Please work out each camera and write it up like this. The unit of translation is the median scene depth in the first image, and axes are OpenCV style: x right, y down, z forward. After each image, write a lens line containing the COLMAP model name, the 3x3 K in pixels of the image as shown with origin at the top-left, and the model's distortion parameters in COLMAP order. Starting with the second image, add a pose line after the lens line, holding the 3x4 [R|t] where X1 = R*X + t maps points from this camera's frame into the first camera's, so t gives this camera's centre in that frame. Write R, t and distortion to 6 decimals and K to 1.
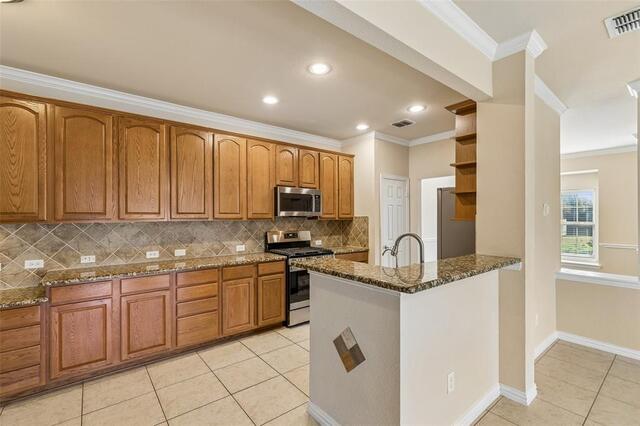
lens RADIAL K [[286.9, 0, 322.1], [0, 286.9, 214.8], [0, 0, 1]] dist [0.012021, -0.002066]
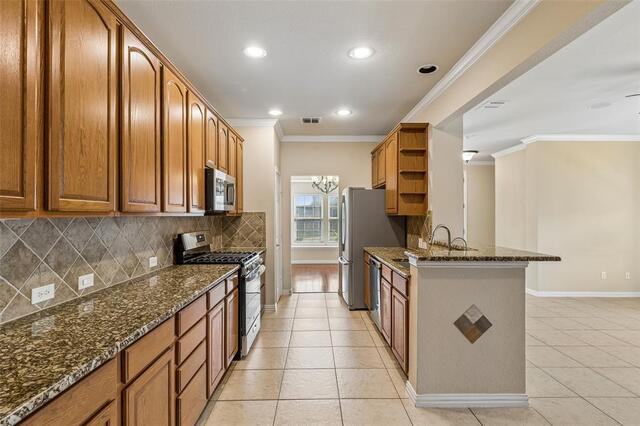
lens RADIAL K [[309.0, 0, 315.1], [0, 309.0, 214.1], [0, 0, 1]] dist [0.001067, -0.000460]
pose [[0.625264, 0.004165, 0.780402, -0.721359], [-0.007168, 0.999974, 0.000406, 0.015284], [-0.780380, -0.005847, 0.625278, 0.401720]]
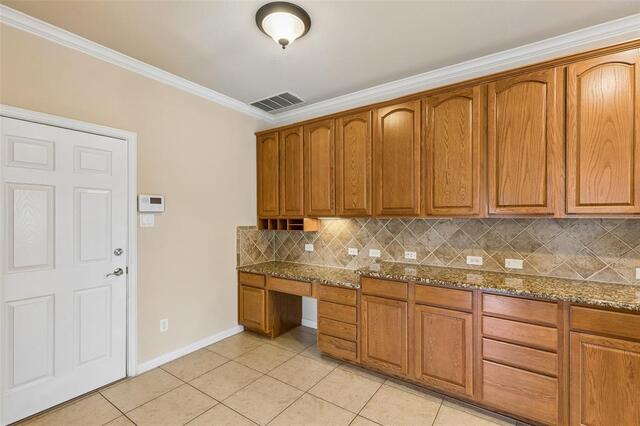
lens RADIAL K [[286.9, 0, 321.7], [0, 286.9, 217.4], [0, 0, 1]] dist [0.012021, -0.002066]
pose [[0.285430, 0.007627, -0.958369, 0.040598], [0.005103, 0.999942, 0.009478, 0.012493], [0.958386, -0.007596, 0.285374, 0.396051]]
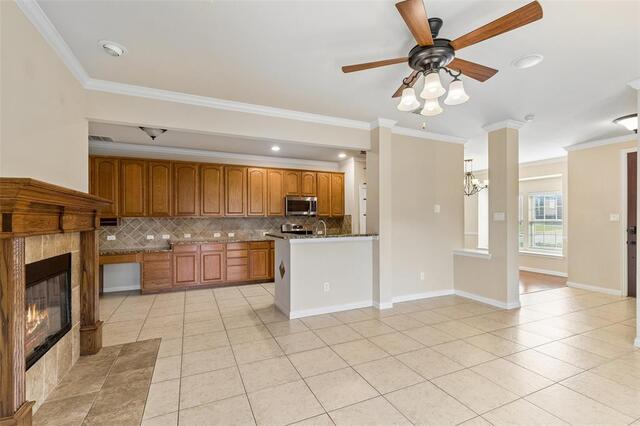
lens RADIAL K [[286.9, 0, 324.0], [0, 286.9, 214.4], [0, 0, 1]] dist [0.012021, -0.002066]
pose [[0.971179, -0.005043, -0.238297, 0.545836], [0.003040, 0.999957, -0.008773, 0.023374], [0.238331, 0.007796, 0.971153, -0.663667]]
